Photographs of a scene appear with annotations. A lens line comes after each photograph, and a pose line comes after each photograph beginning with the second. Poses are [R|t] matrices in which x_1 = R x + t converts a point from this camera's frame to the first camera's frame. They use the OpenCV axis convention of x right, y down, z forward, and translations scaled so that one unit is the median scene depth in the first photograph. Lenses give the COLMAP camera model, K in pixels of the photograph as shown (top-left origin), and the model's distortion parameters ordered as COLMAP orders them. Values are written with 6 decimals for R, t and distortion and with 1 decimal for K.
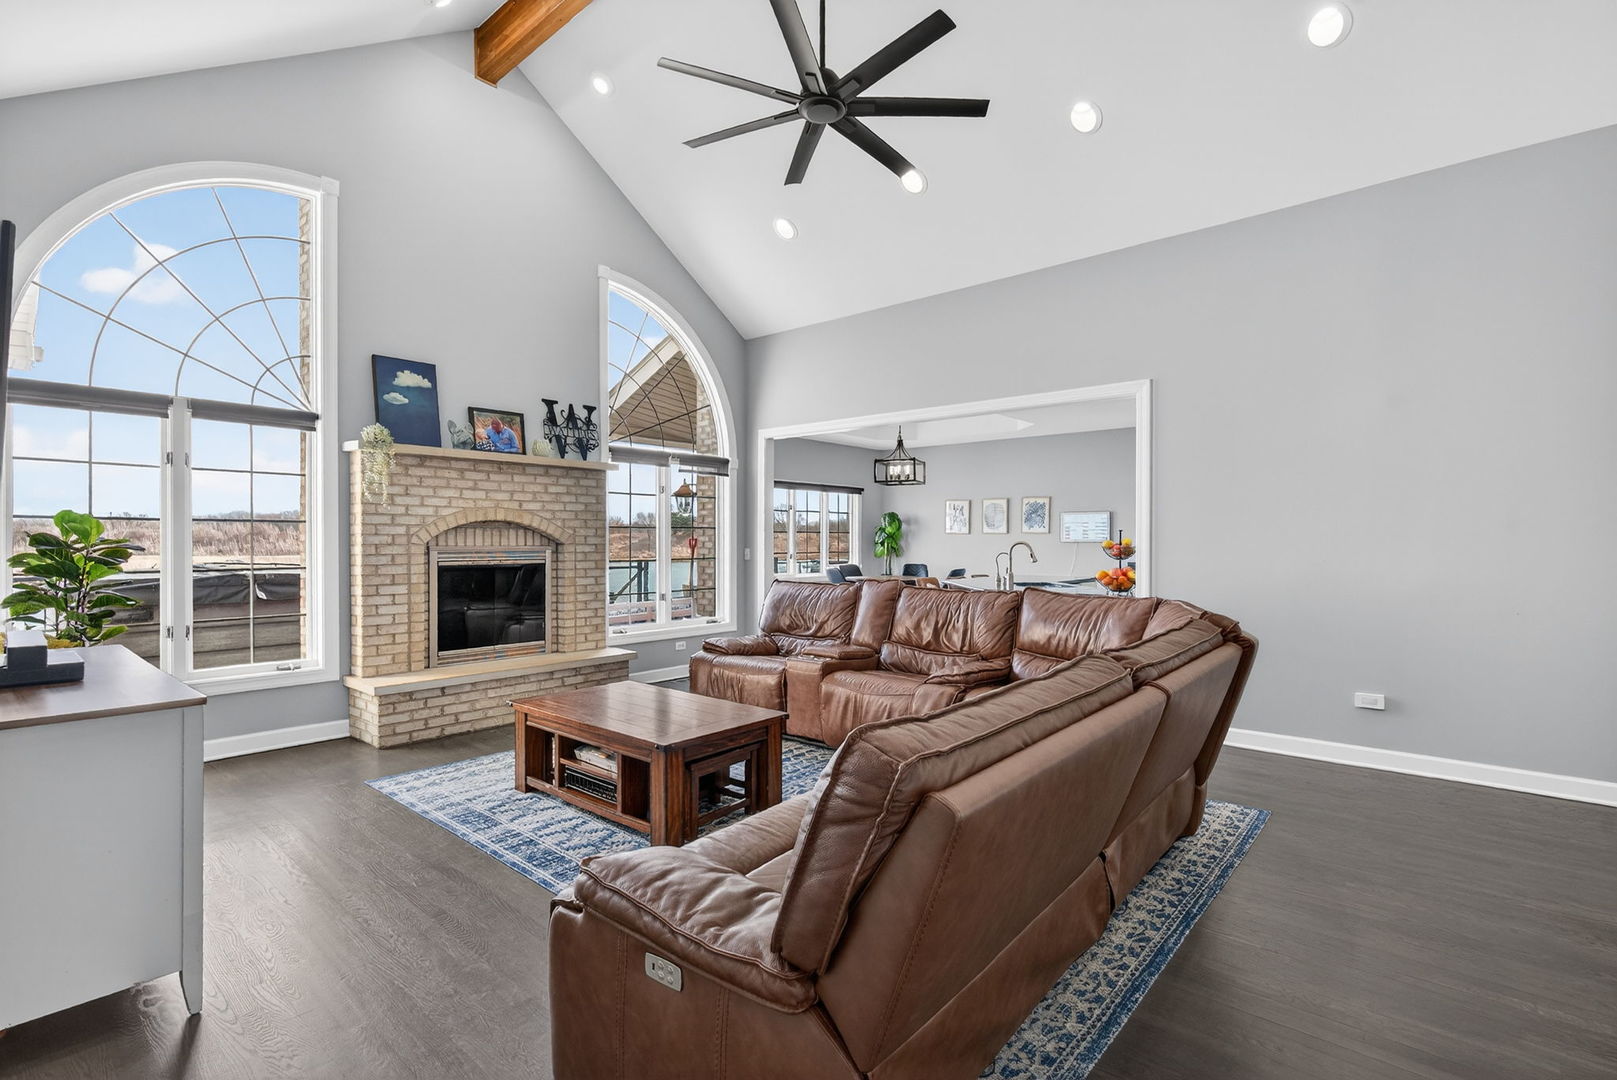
lens RADIAL K [[746.5, 0, 812.6], [0, 746.5, 523.8], [0, 0, 1]] dist [-0.000416, -0.000025]
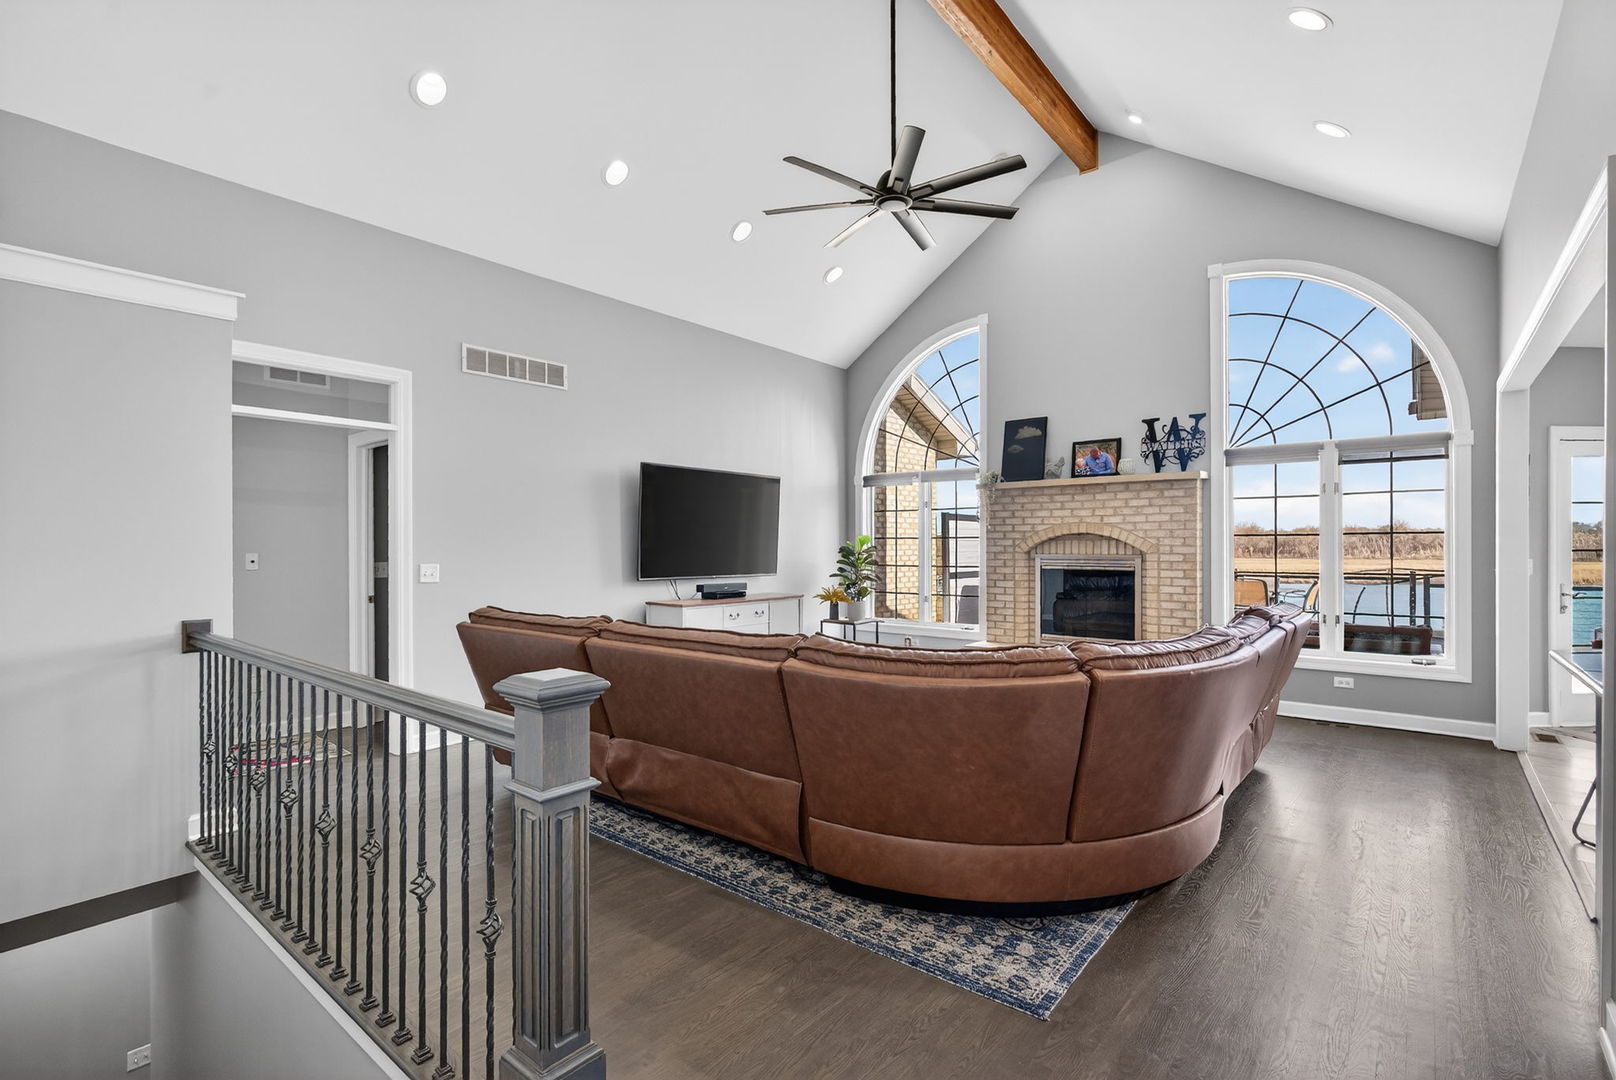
lens RADIAL K [[744.8, 0, 816.0], [0, 744.8, 548.1], [0, 0, 1]] dist [-0.001403, -0.000285]
pose [[0.026969, -0.005315, -0.999622, 0.733864], [0.017430, 0.999836, -0.004845, 0.017078], [0.999484, -0.017293, 0.027057, 0.509382]]
